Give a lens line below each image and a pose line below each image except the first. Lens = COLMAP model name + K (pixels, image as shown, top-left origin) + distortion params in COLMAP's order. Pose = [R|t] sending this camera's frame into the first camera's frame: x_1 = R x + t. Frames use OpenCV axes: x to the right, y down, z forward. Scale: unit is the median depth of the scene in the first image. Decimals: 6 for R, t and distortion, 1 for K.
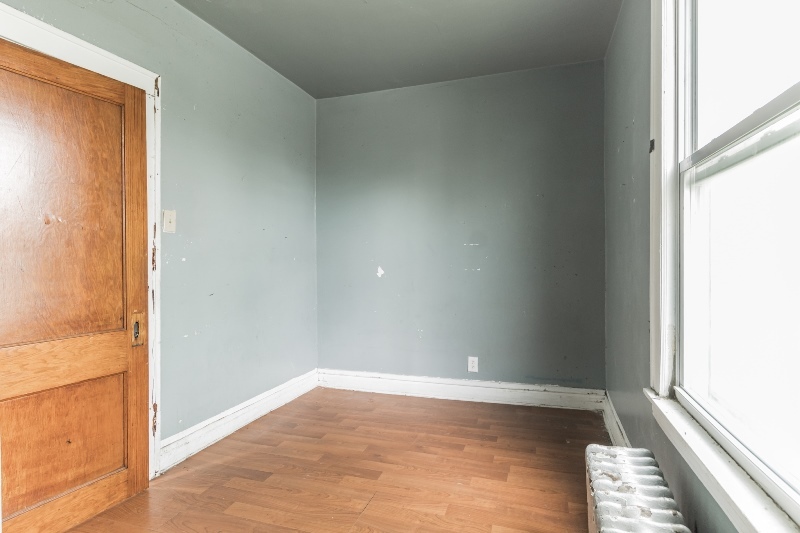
lens RADIAL K [[417.9, 0, 397.8], [0, 417.9, 260.8], [0, 0, 1]] dist [-0.001225, -0.000617]
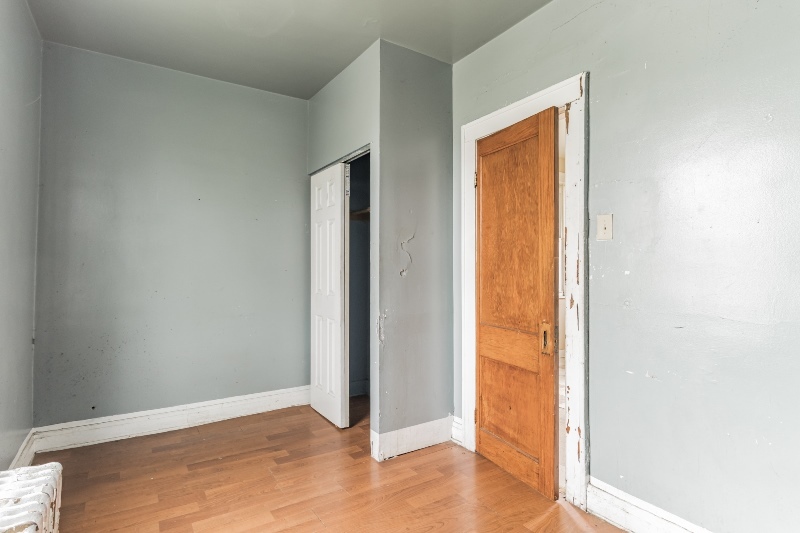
lens RADIAL K [[417.9, 0, 397.8], [0, 417.9, 260.8], [0, 0, 1]] dist [-0.001225, -0.000617]
pose [[-0.622328, -0.012769, -0.782652, 0.464274], [-0.003314, 0.999901, -0.013678, -0.016440], [0.782750, -0.005919, -0.622309, 1.467944]]
